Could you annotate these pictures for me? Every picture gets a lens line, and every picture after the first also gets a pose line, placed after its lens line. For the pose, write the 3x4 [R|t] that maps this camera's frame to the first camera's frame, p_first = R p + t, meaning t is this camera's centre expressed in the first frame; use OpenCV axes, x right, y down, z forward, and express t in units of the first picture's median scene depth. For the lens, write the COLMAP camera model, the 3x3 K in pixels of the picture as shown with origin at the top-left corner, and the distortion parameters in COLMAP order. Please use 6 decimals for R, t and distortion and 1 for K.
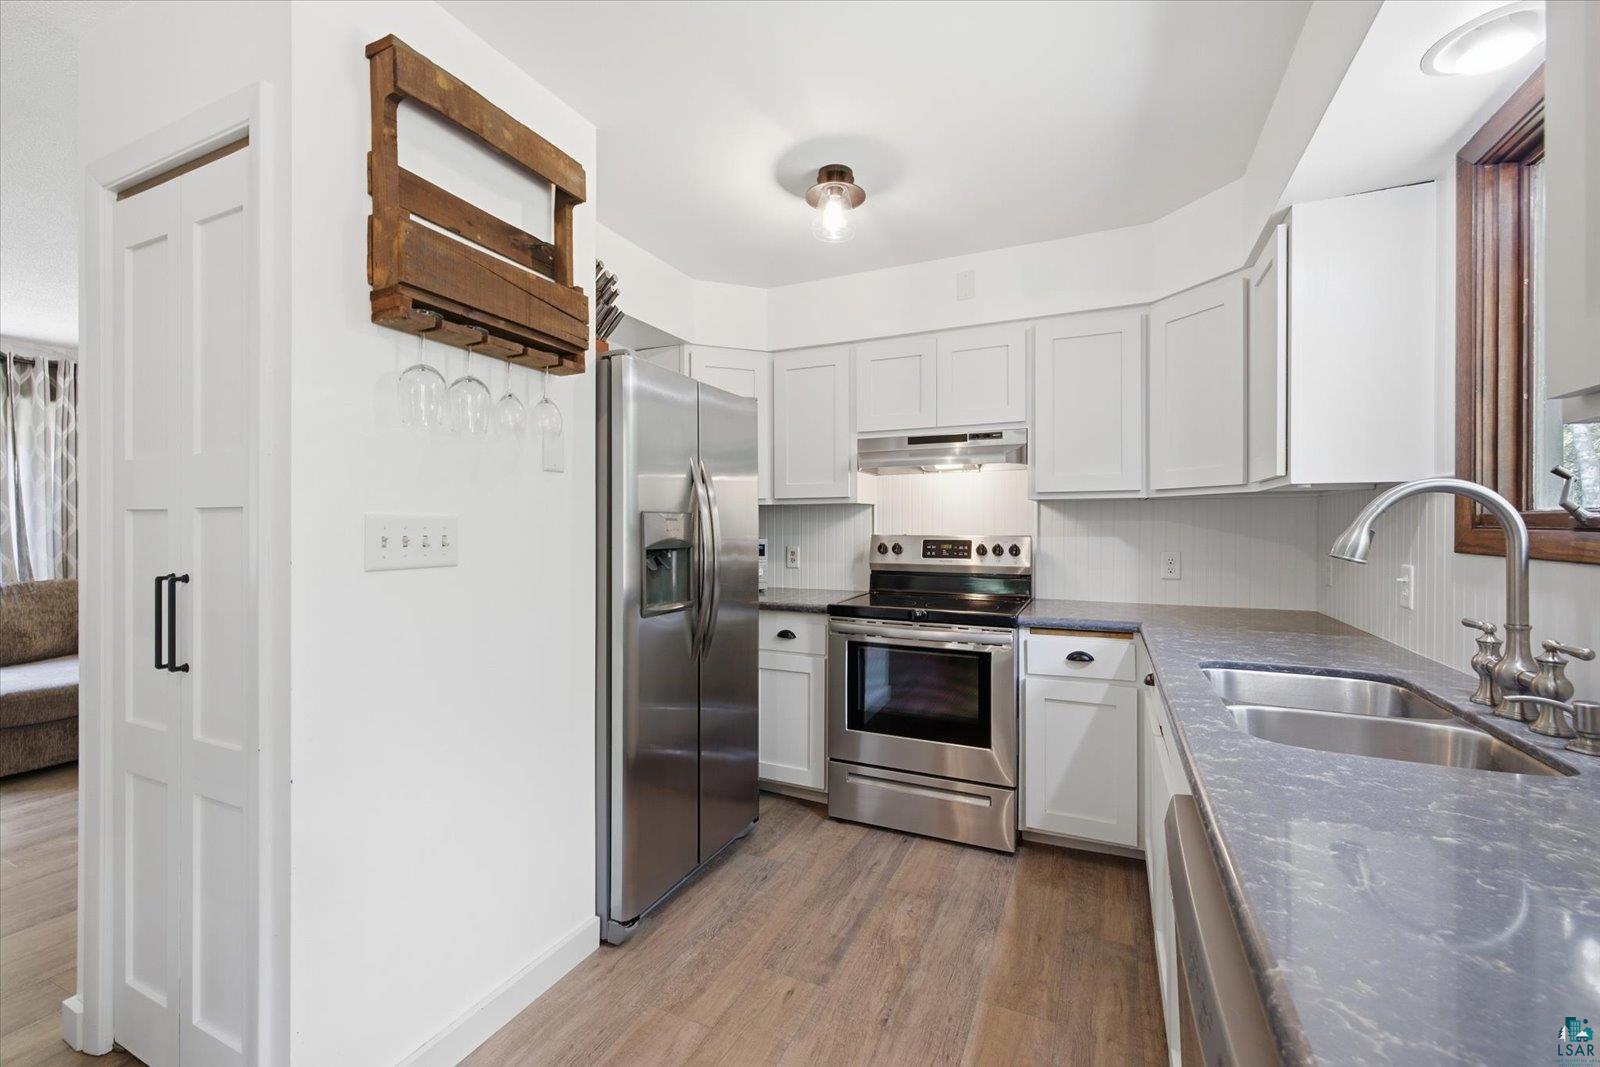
lens RADIAL K [[665.3, 0, 796.0], [0, 665.3, 523.3], [0, 0, 1]] dist [-0.000028, 0.000033]
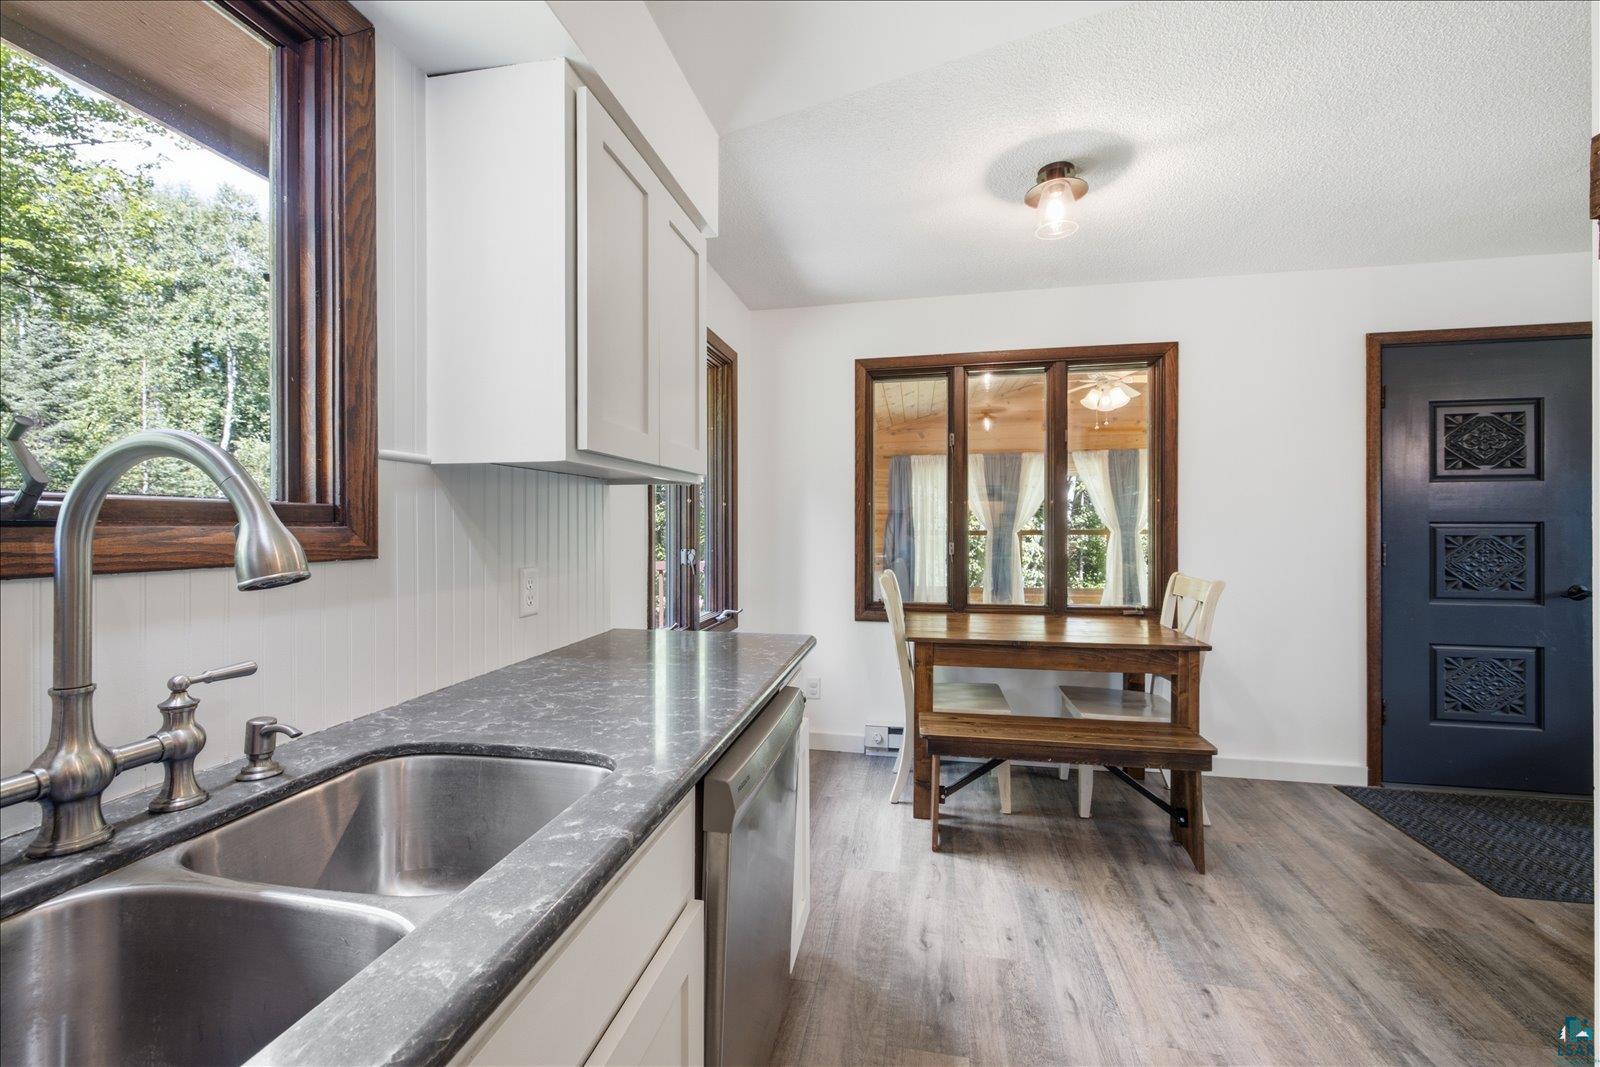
lens RADIAL K [[665.3, 0, 796.0], [0, 665.3, 523.3], [0, 0, 1]] dist [-0.000028, 0.000033]
pose [[-0.970817, -0.006694, -0.239726, 0.454557], [-0.006792, 0.999977, -0.000419, 0.003248], [0.239723, 0.001221, -0.970840, 1.289166]]
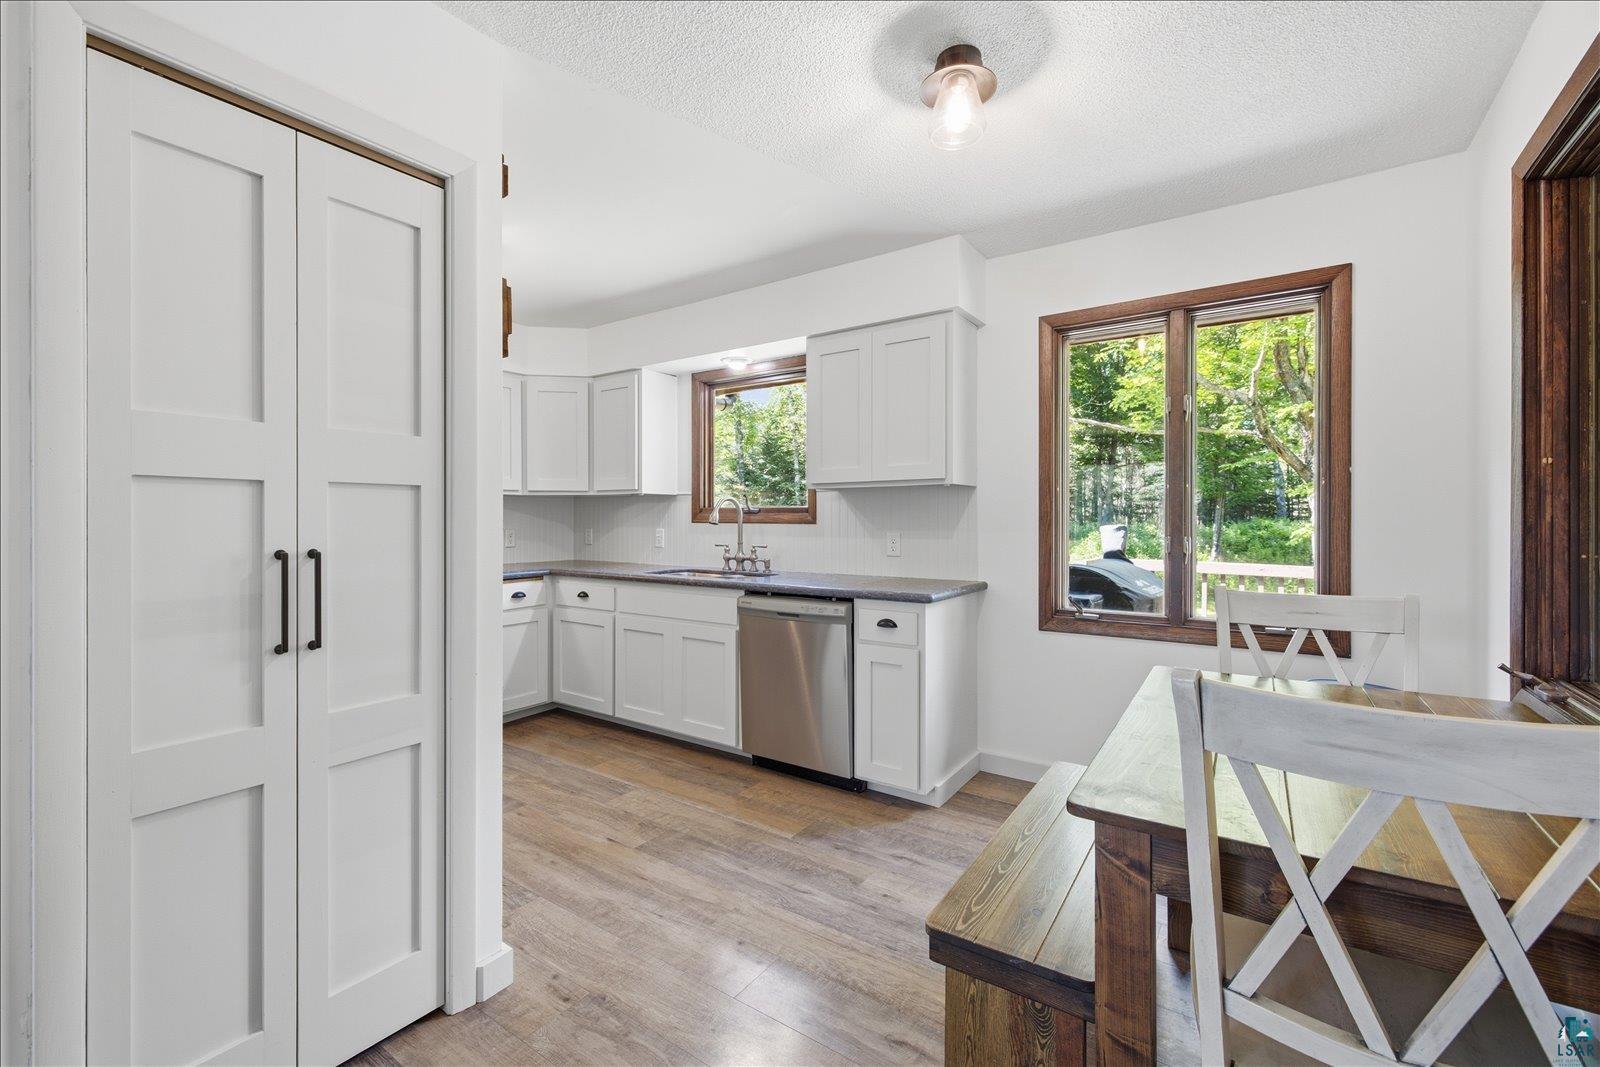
lens RADIAL K [[665.3, 0, 796.0], [0, 665.3, 523.3], [0, 0, 1]] dist [-0.000028, 0.000033]
pose [[0.171873, -0.006374, 0.985098, -1.569207], [-0.002384, 0.999973, 0.006886, 0.027574], [-0.985116, -0.003532, 0.171853, 0.127181]]
